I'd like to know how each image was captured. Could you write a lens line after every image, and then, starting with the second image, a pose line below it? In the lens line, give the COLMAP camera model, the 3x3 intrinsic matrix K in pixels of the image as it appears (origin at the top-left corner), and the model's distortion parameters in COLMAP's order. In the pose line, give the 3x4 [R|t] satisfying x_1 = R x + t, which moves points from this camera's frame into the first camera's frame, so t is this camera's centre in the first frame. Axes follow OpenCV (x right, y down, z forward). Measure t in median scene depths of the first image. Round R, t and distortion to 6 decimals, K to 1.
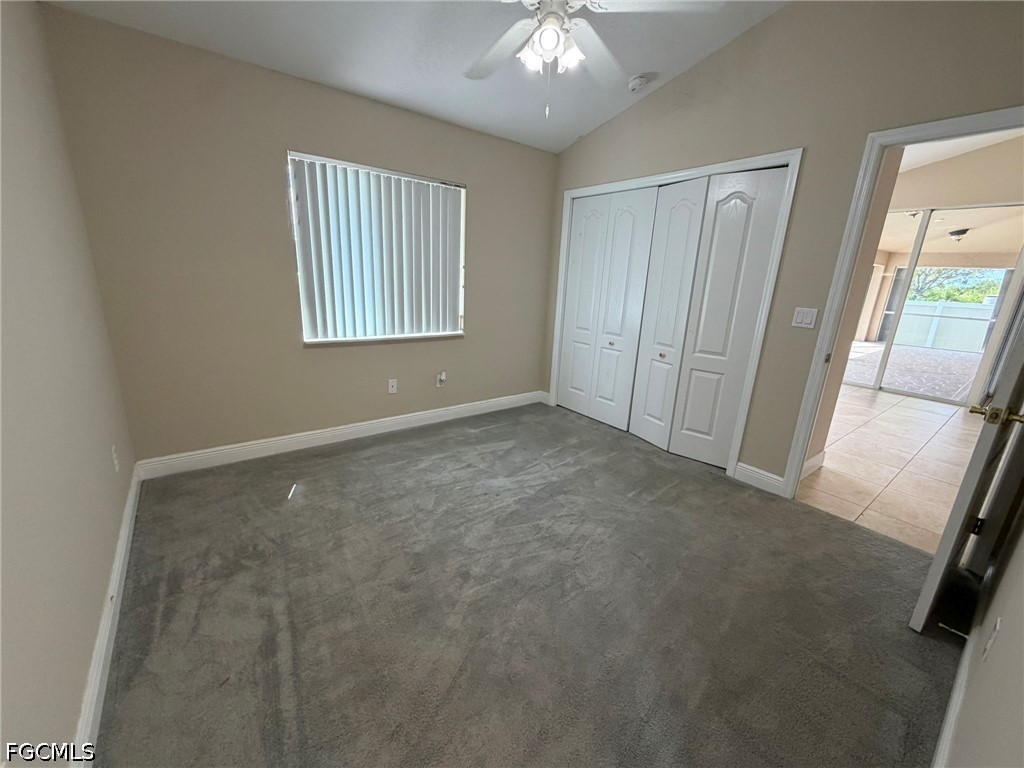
lens RADIAL K [[410.2, 0, 510.5], [0, 410.2, 385.2], [0, 0, 1]] dist [0.000895, 0.000052]
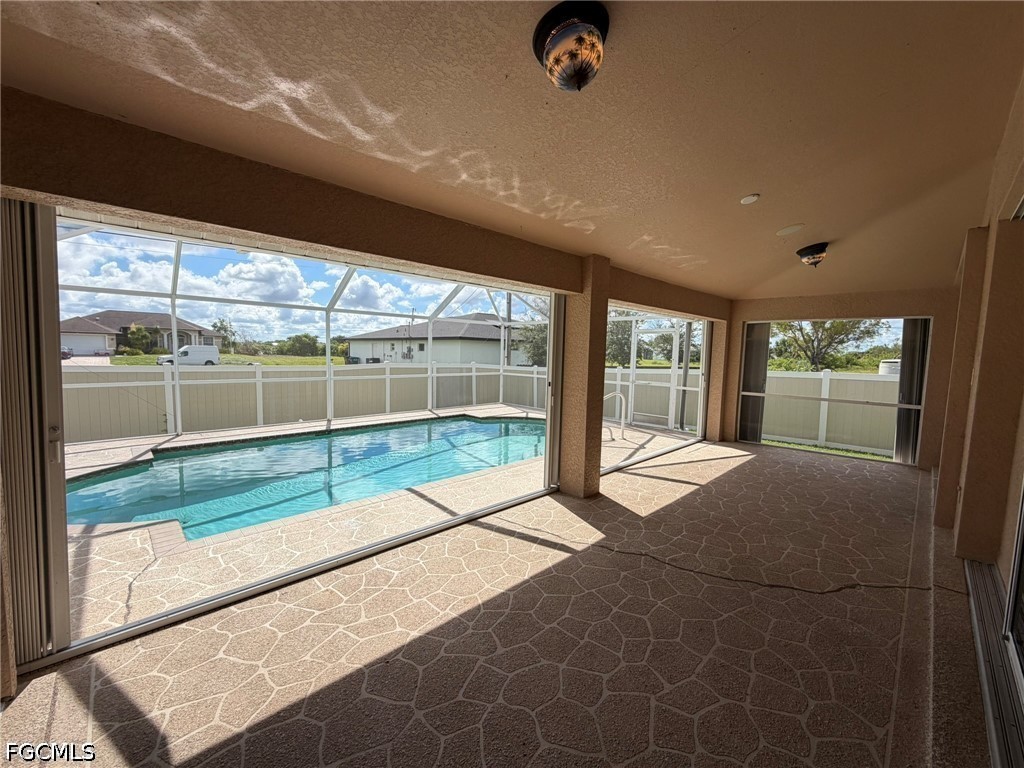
lens RADIAL K [[413.5, 0, 508.7], [0, 413.5, 387.1], [0, 0, 1]] dist [0.002730, 0.000025]
pose [[0.992865, -0.032370, 0.114767, 0.493404], [0.051793, 0.983989, -0.170536, -0.098447], [-0.107409, 0.175263, 0.978645, 0.427401]]
